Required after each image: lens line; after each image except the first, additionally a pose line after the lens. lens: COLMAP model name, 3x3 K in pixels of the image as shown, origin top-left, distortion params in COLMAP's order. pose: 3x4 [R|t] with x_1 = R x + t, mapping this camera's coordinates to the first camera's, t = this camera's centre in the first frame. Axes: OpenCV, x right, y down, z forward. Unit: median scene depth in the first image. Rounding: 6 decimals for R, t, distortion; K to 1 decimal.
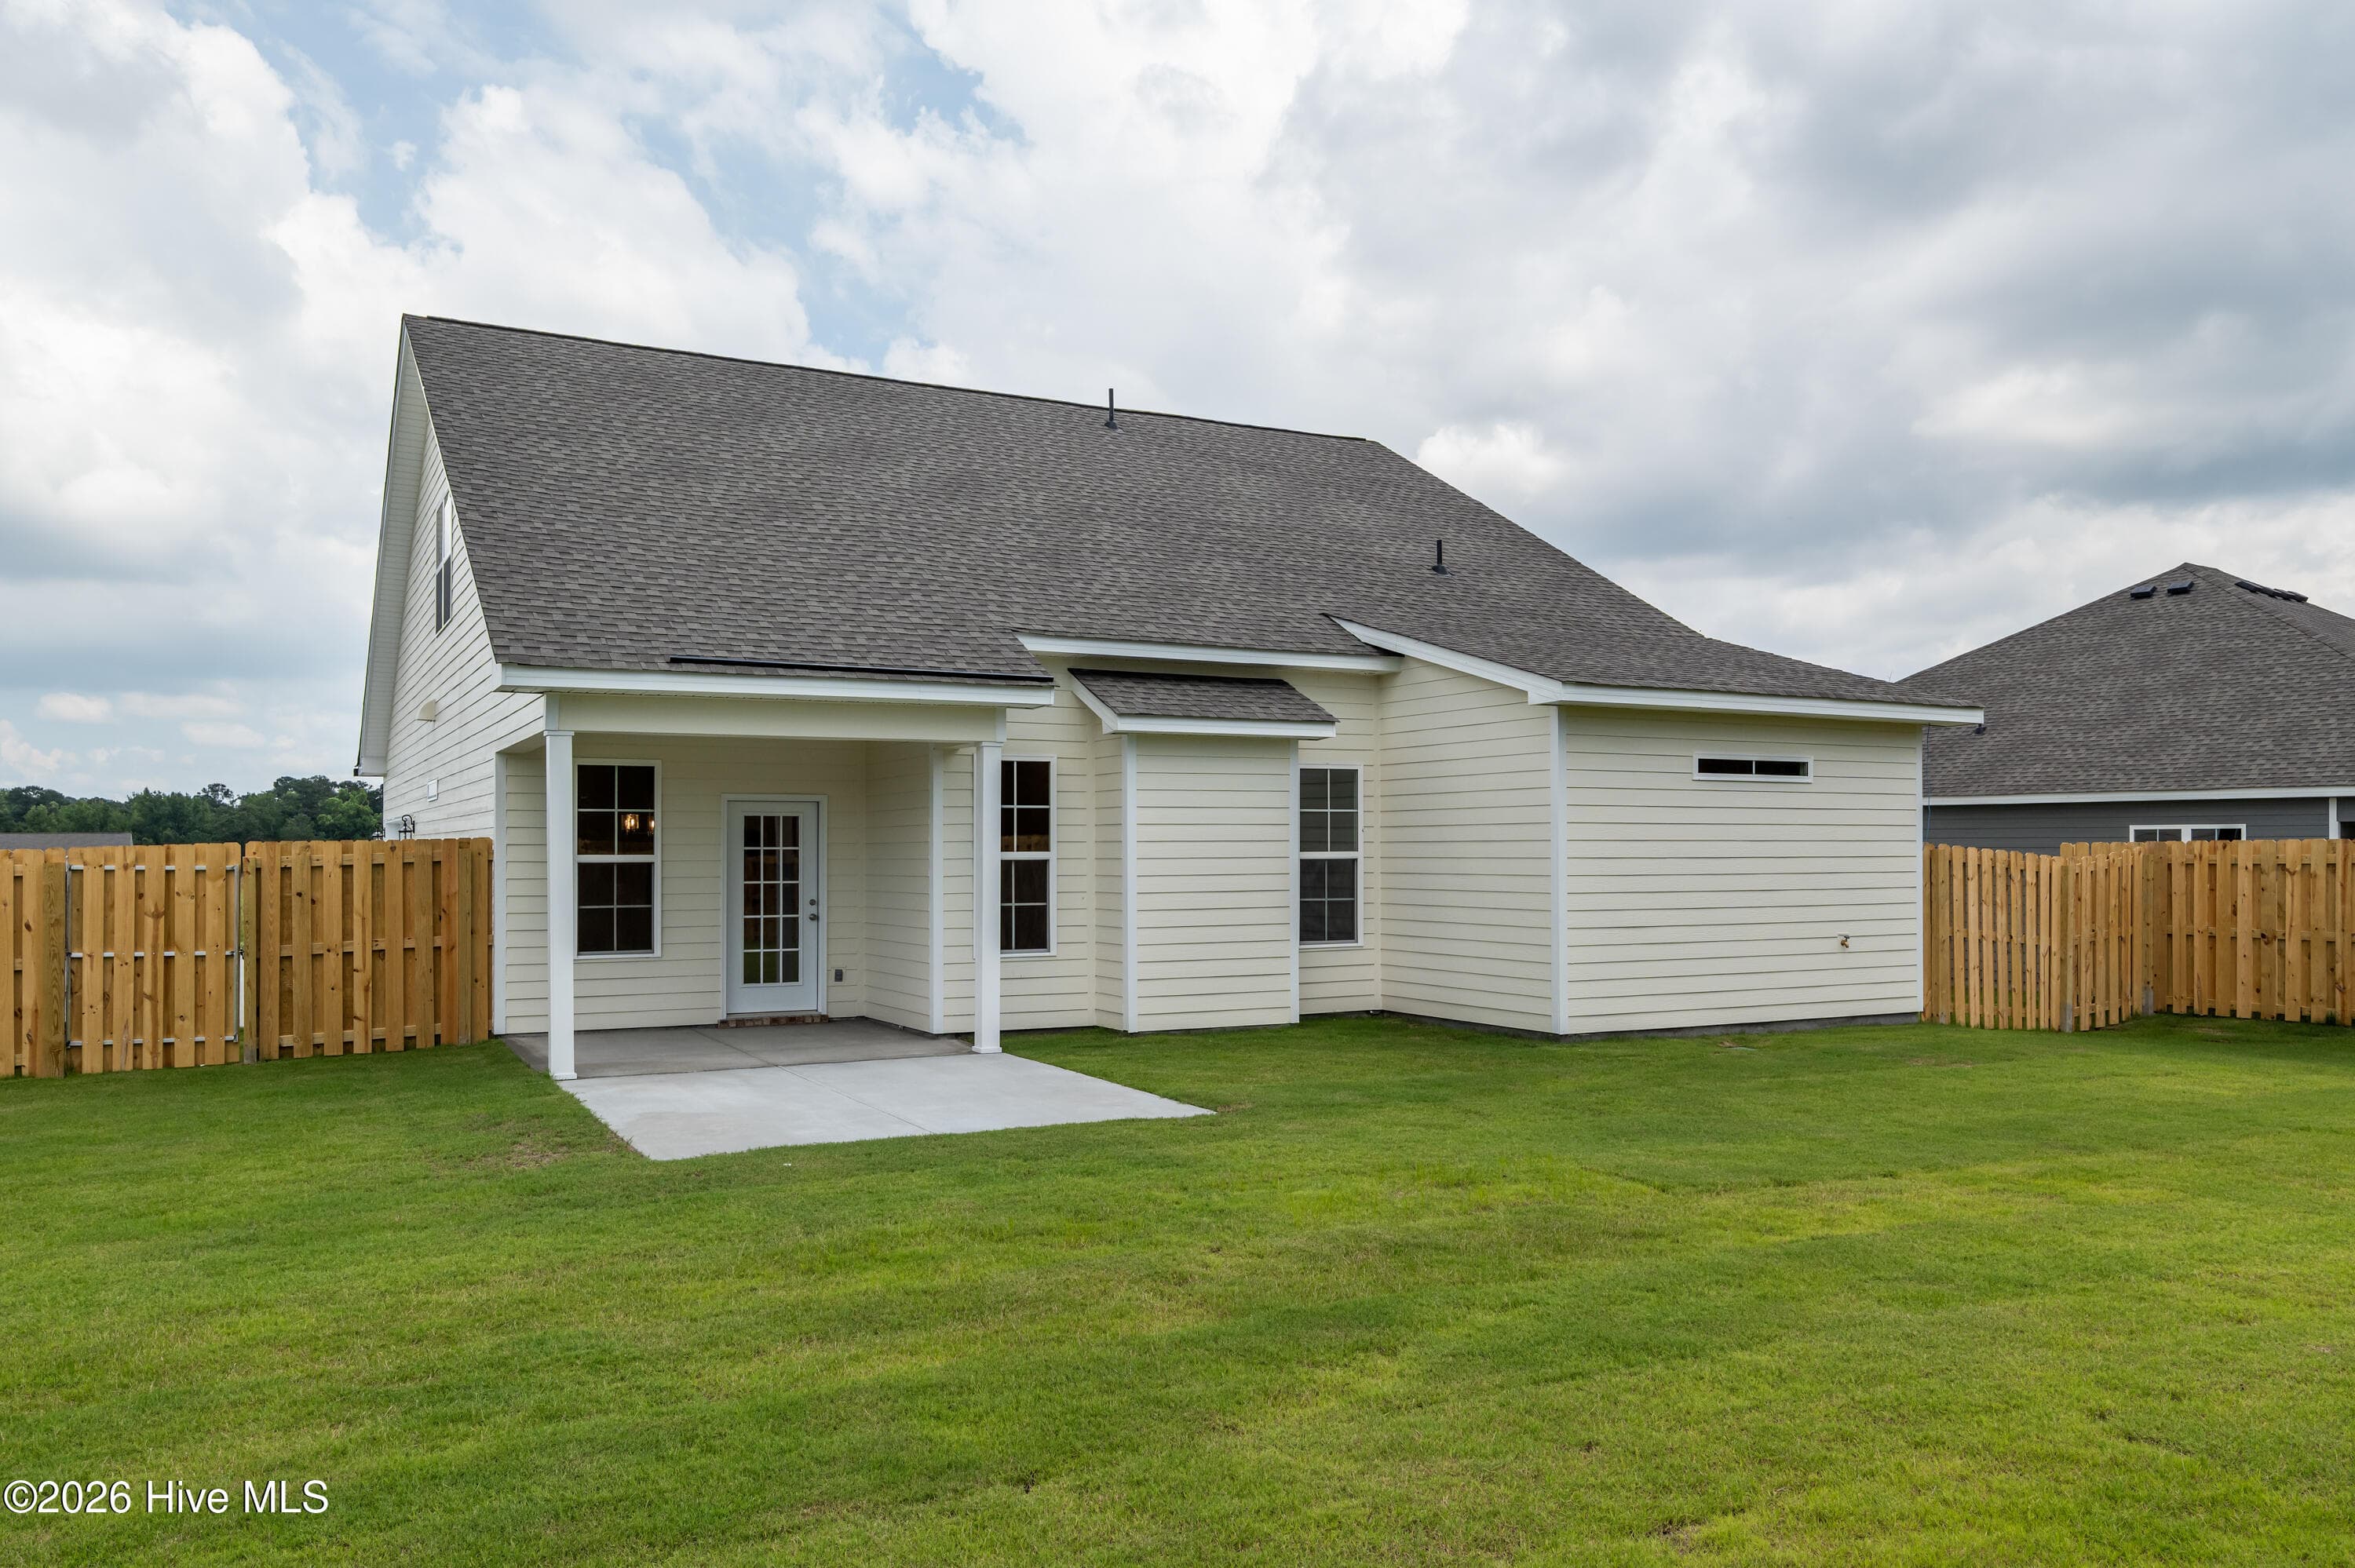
lens RADIAL K [[1758.7, 0, 1180.2], [0, 1758.7, 832.1], [0, 0, 1]] dist [0.000572, 0.001056]
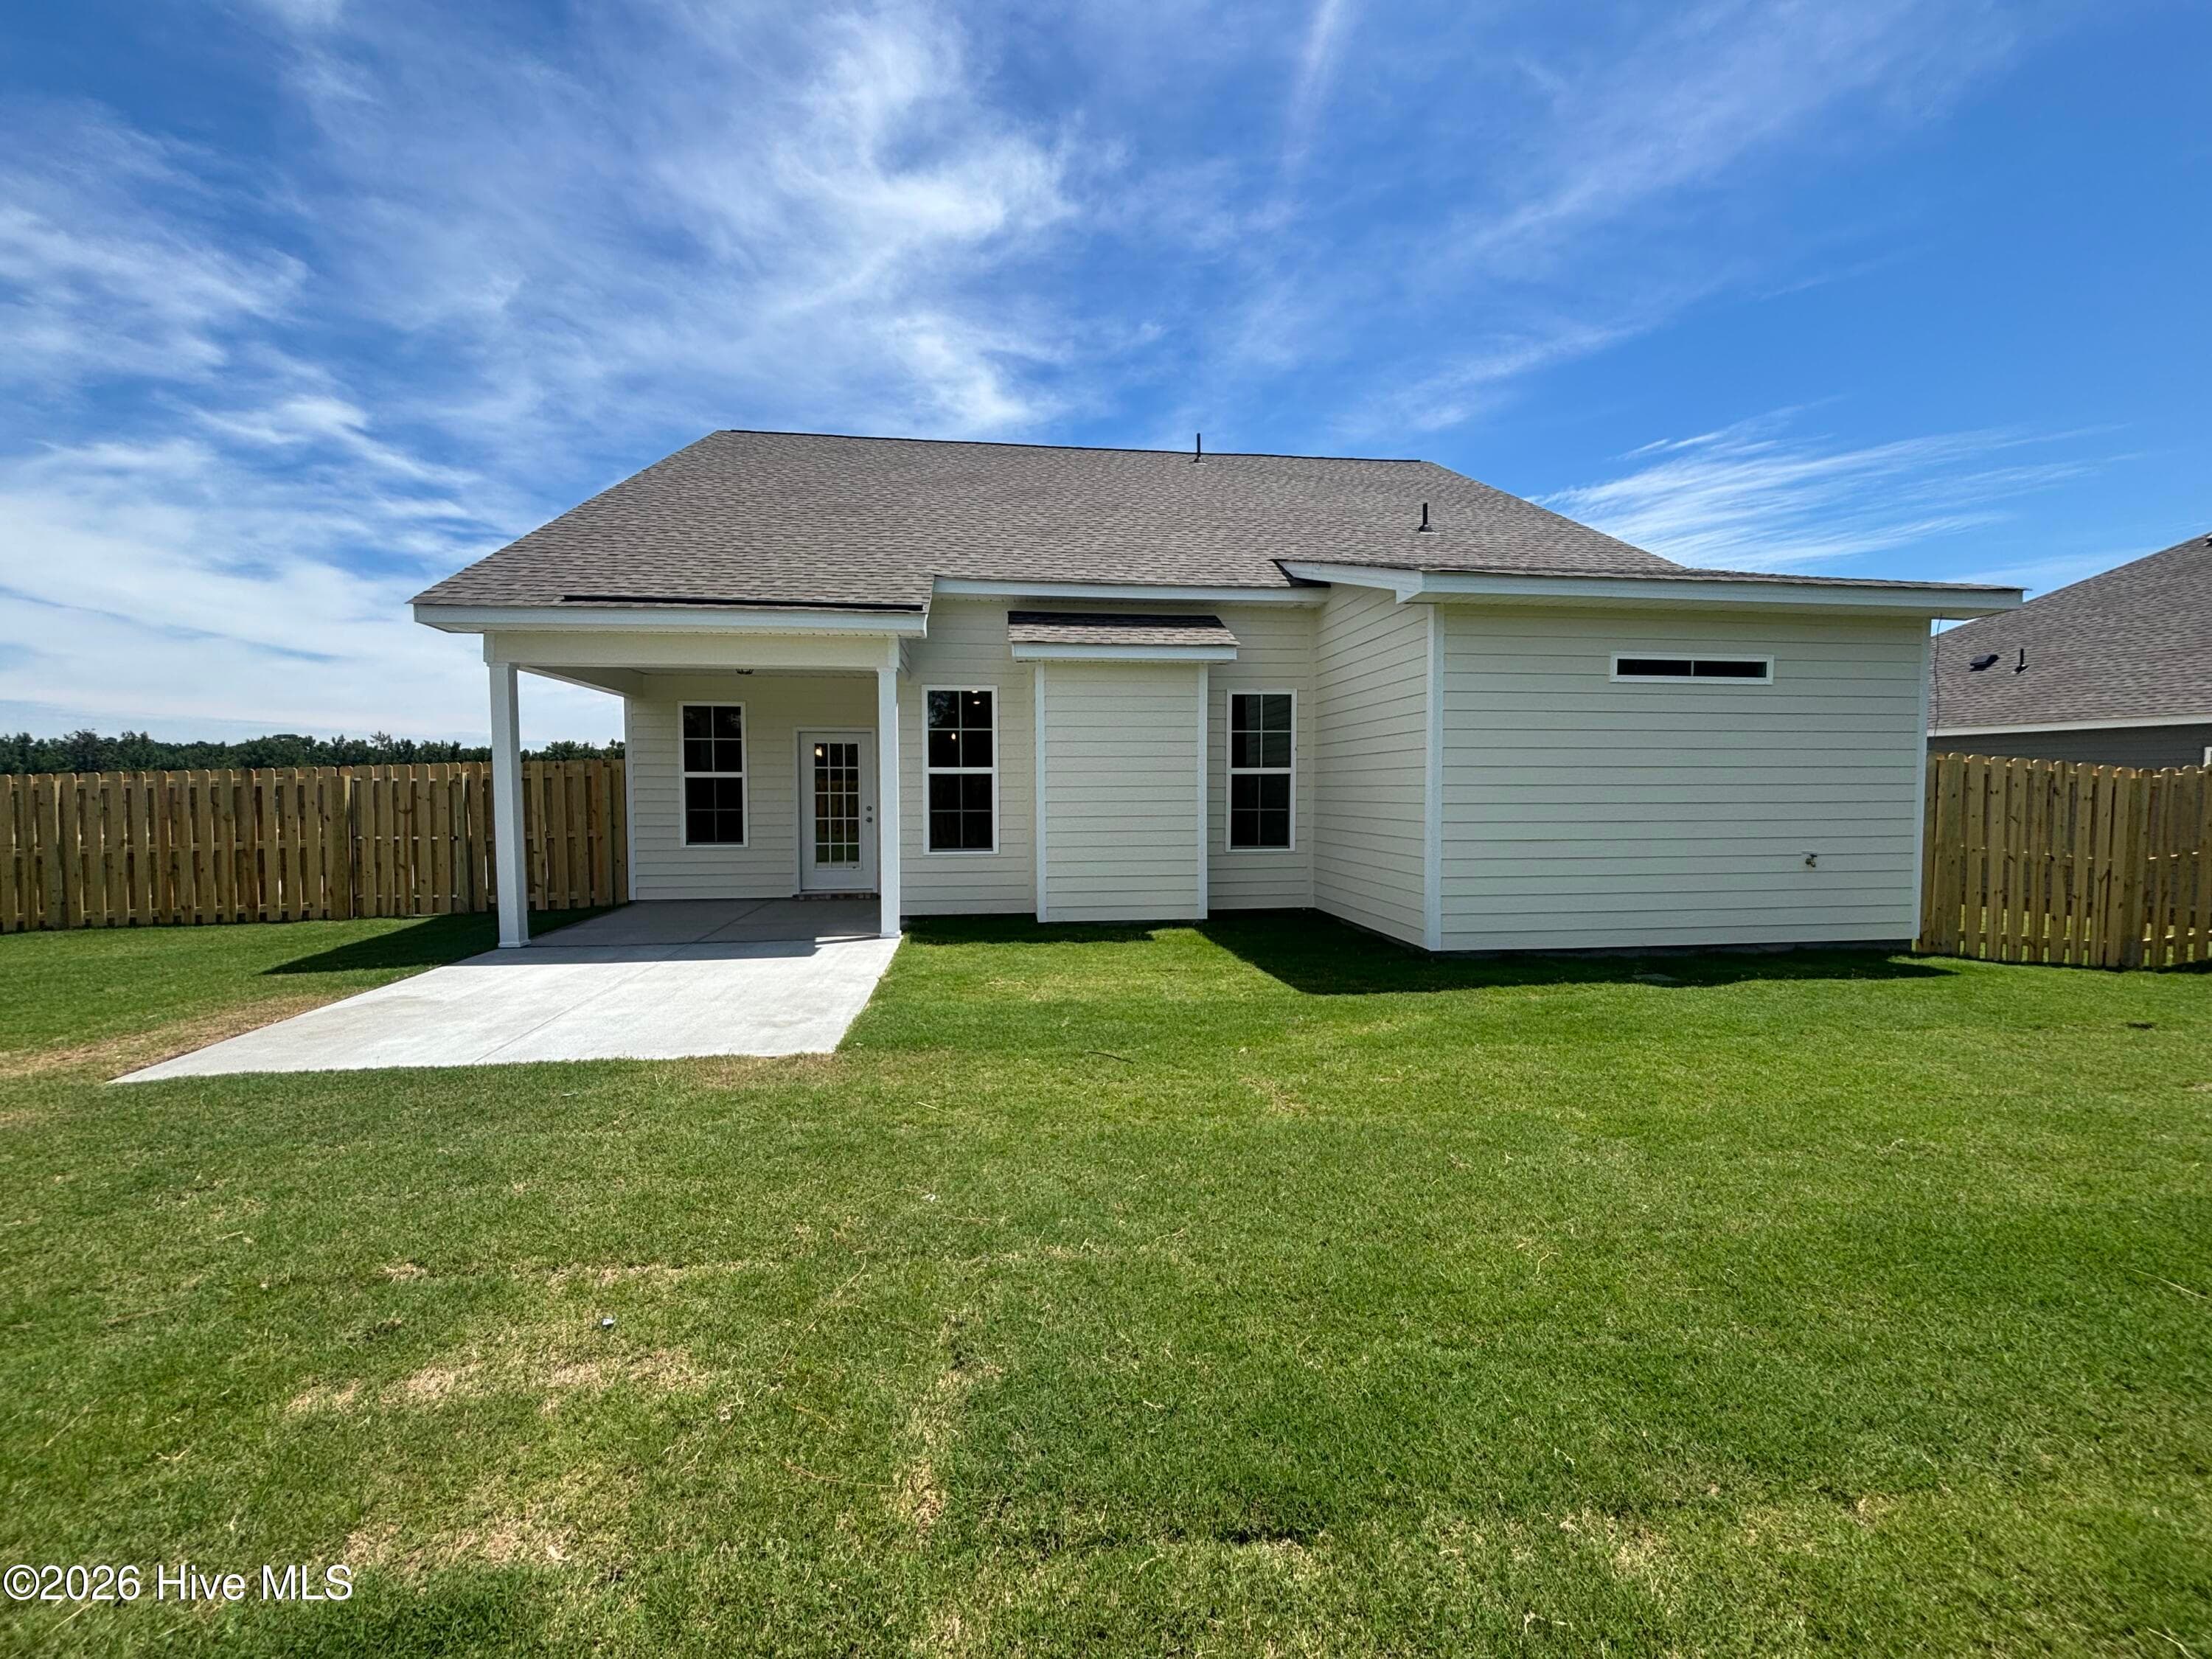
lens RADIAL K [[895.2, 0, 1098.5], [0, 895.2, 829.8], [0, 0, 1]] dist [0.003215, -0.000275]
pose [[0.932159, 0.016254, -0.361685, 0.201867], [0.004440, 0.998403, 0.056313, 0.018759], [0.362022, -0.054099, 0.930598, 0.435608]]
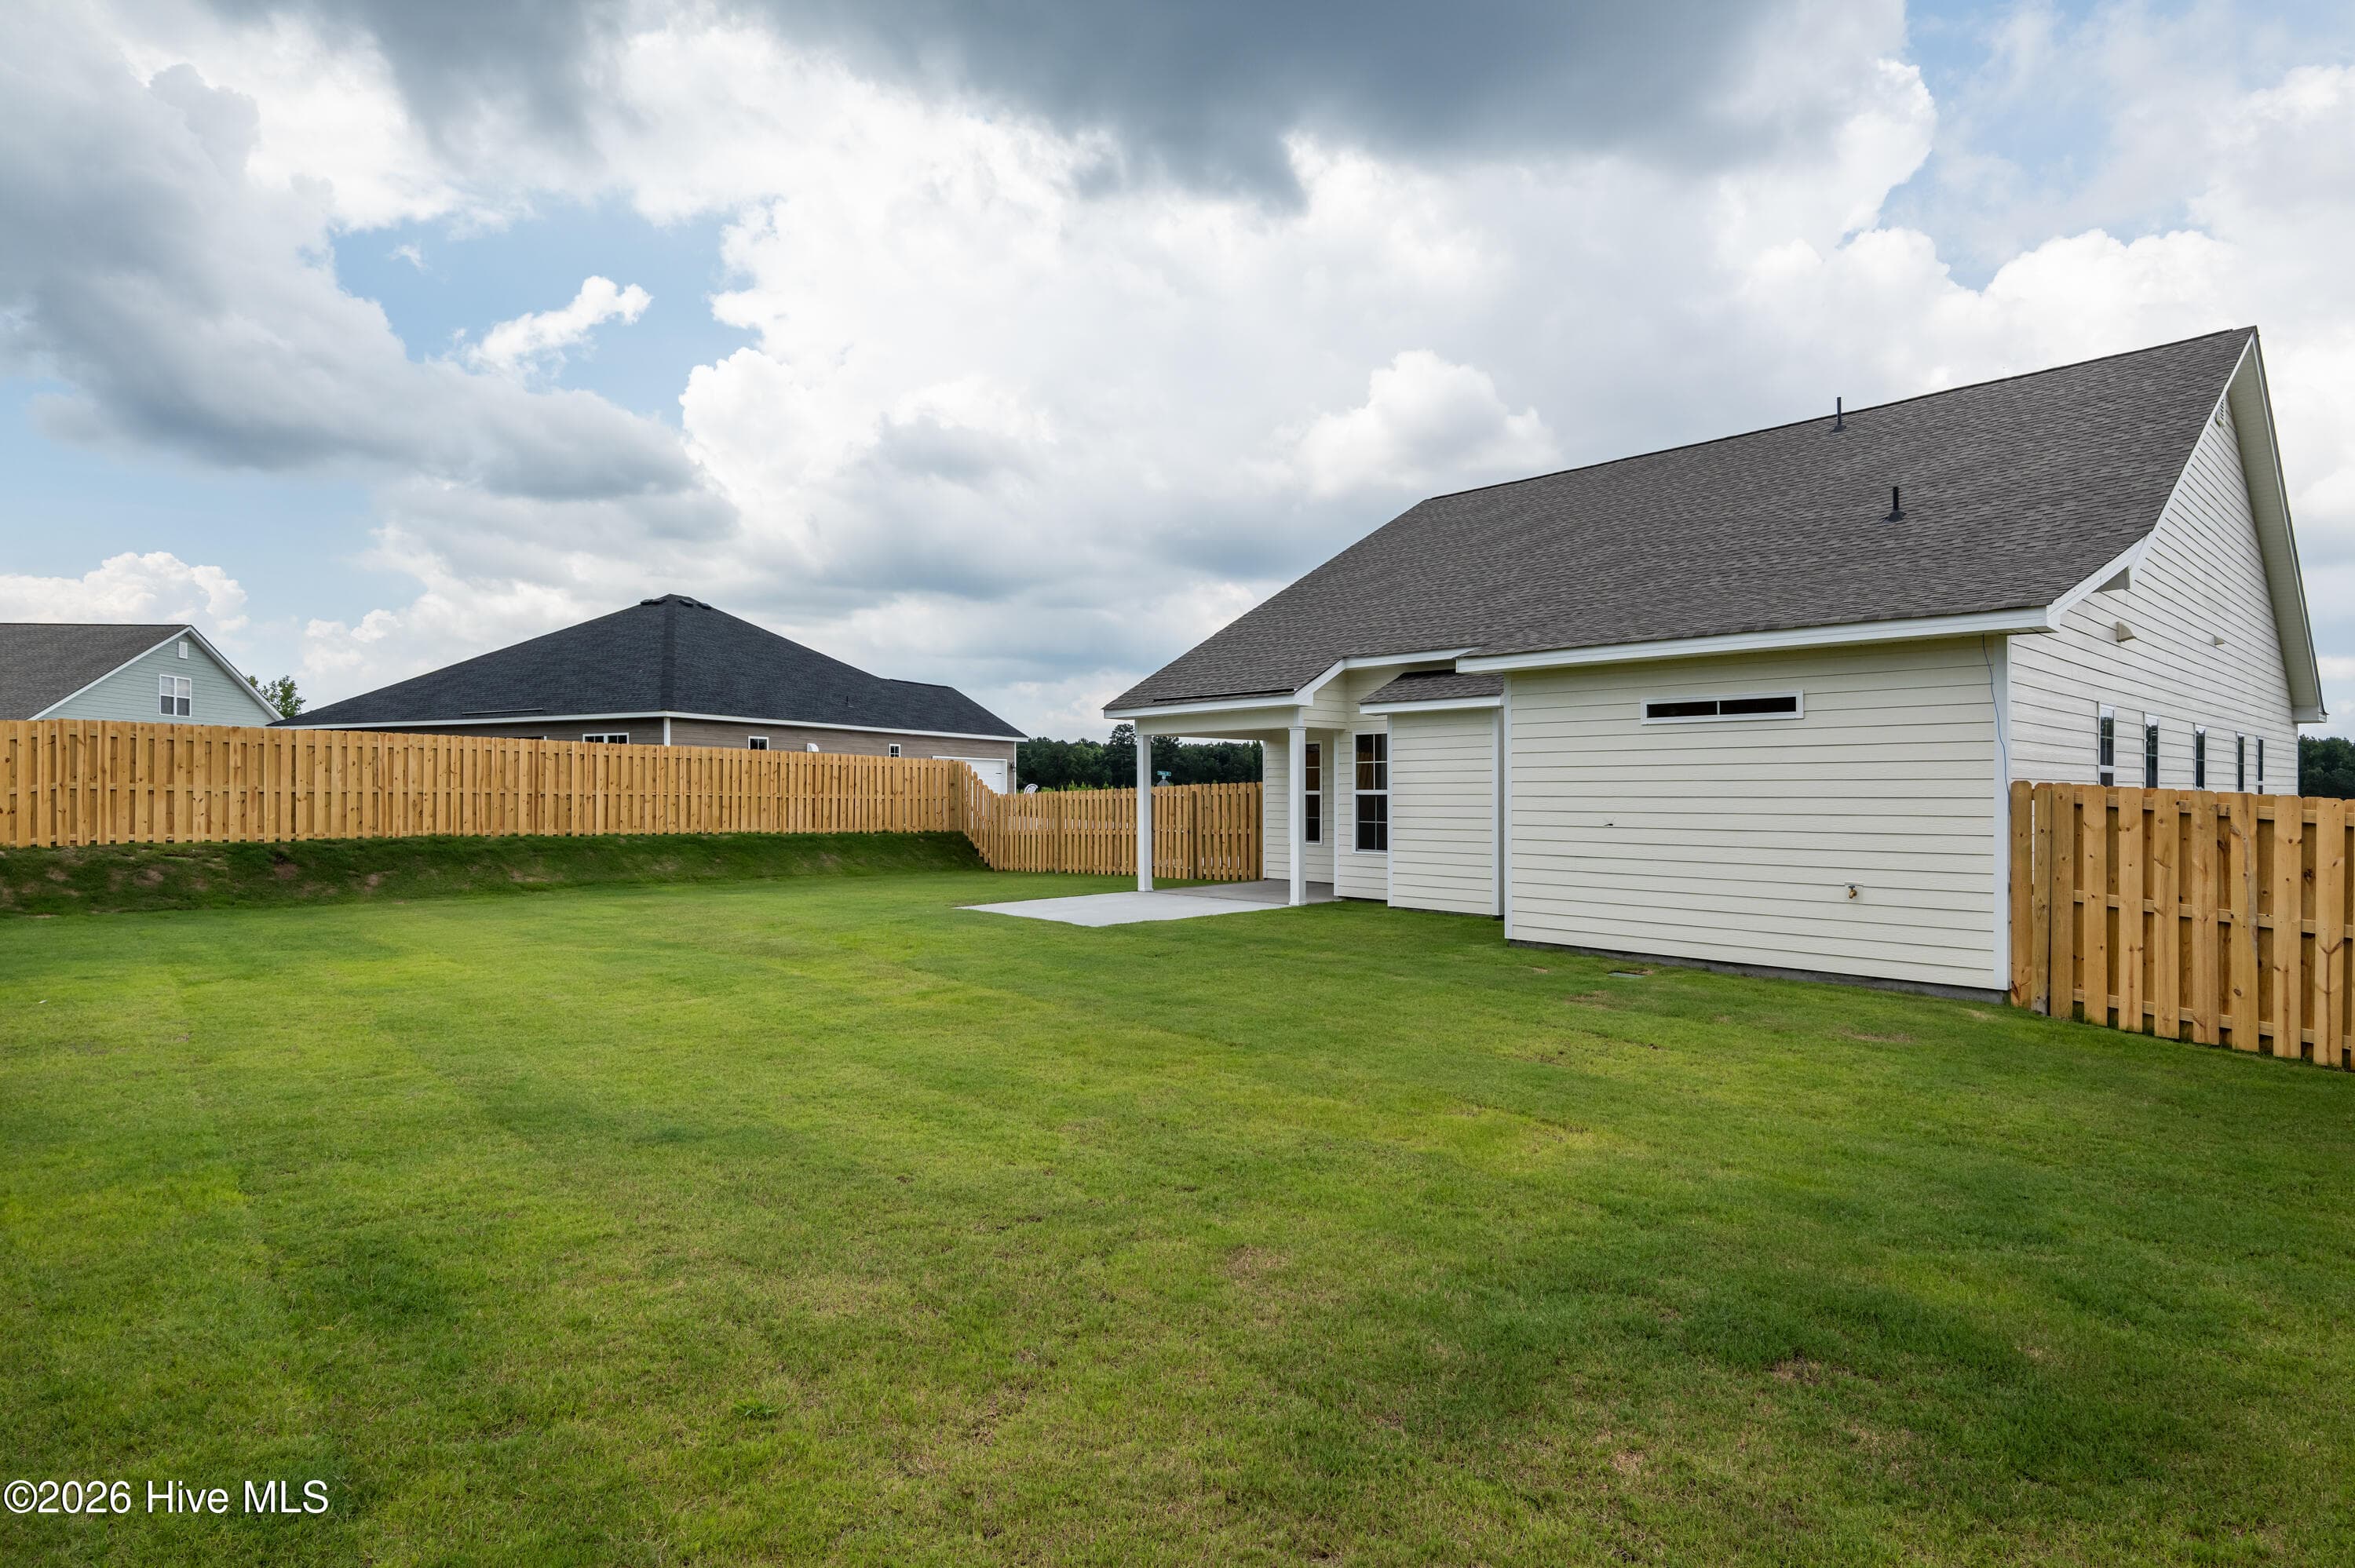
lens RADIAL K [[1219.4, 0, 1180.7], [0, 1219.4, 782.2], [0, 0, 1]] dist [-0.000211, 0.001136]
pose [[0.248466, -0.003123, -0.968636, 0.897295], [0.010897, 0.999941, -0.000428, 0.002553], [0.968579, -0.010449, 0.248485, 0.511238]]
